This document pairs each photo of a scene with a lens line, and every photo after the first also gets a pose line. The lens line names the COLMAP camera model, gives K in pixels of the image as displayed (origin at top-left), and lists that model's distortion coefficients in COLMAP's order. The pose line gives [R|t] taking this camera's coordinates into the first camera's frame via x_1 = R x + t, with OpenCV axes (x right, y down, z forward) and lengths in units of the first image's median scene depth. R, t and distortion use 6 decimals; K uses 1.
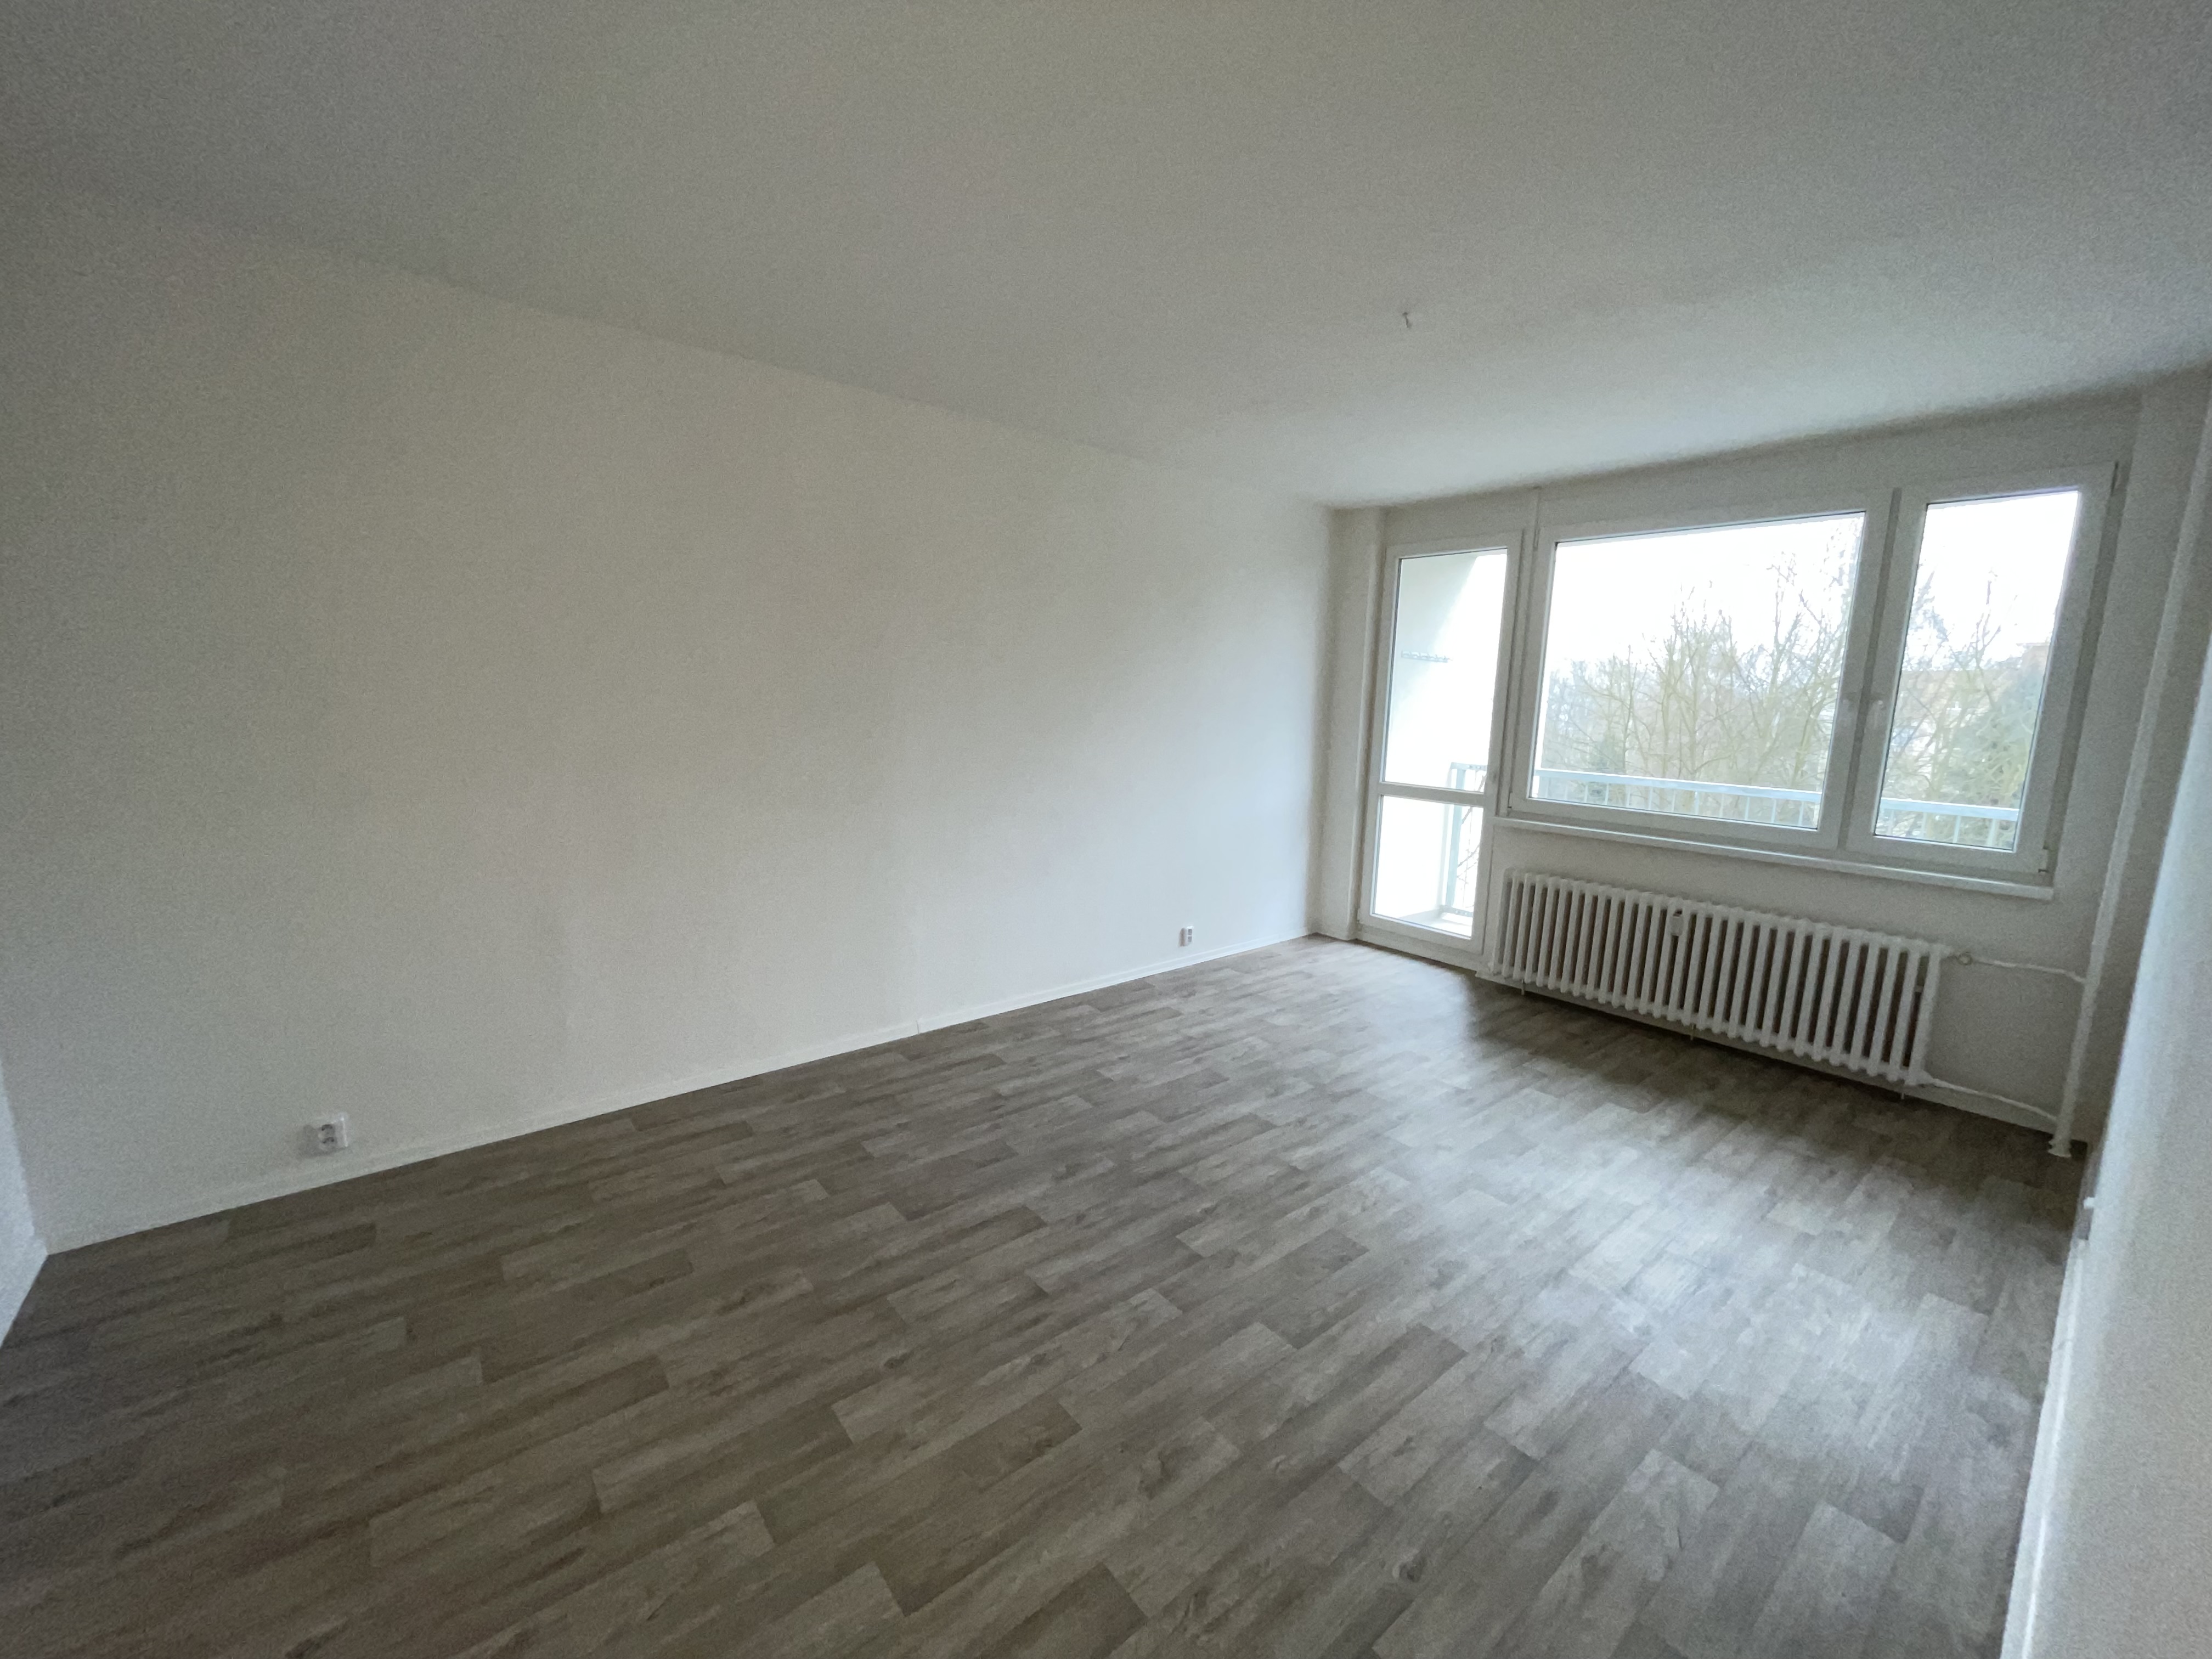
lens RADIAL K [[882.3, 0, 1097.7], [0, 882.3, 813.6], [0, 0, 1]] dist [0.013961, -0.000258]
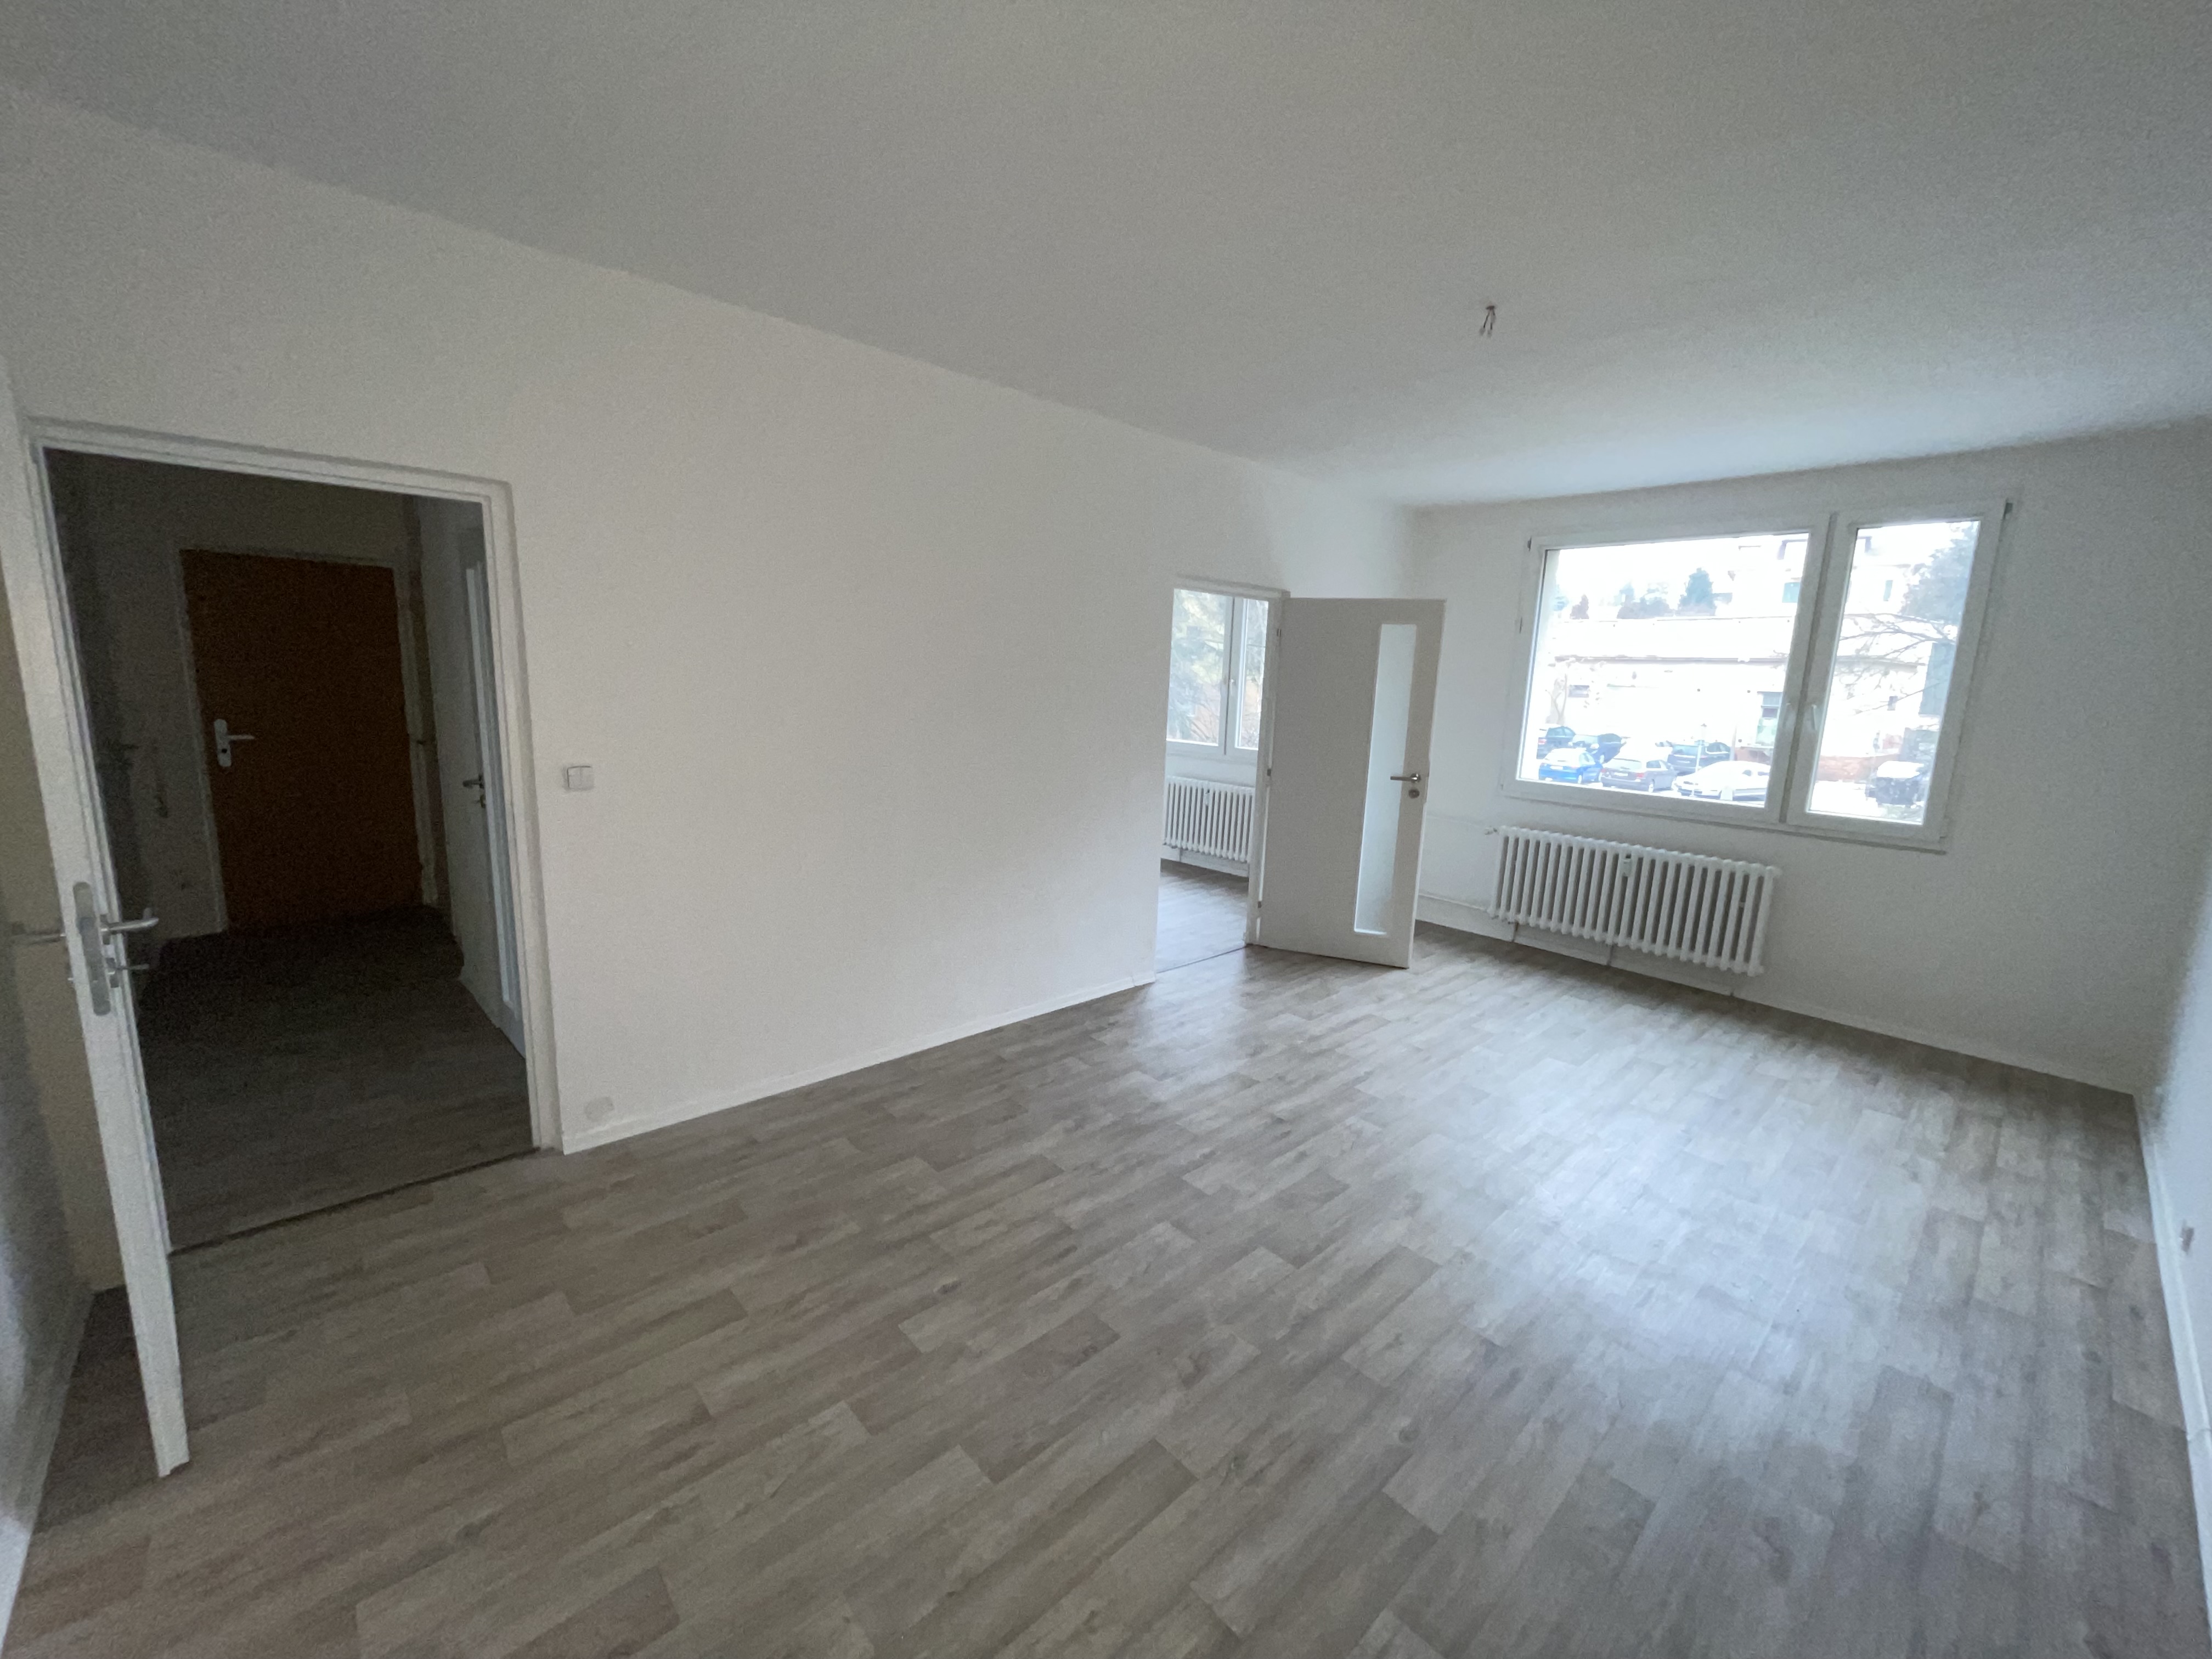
lens RADIAL K [[893.7, 0, 1109.2], [0, 893.7, 833.1], [0, 0, 1]] dist [-0.001405, -0.000424]
pose [[0.996680, -0.004973, 0.081262, -0.118297], [0.001578, 0.999125, 0.041793, 0.011166], [-0.081399, -0.041526, 0.995816, -0.091097]]
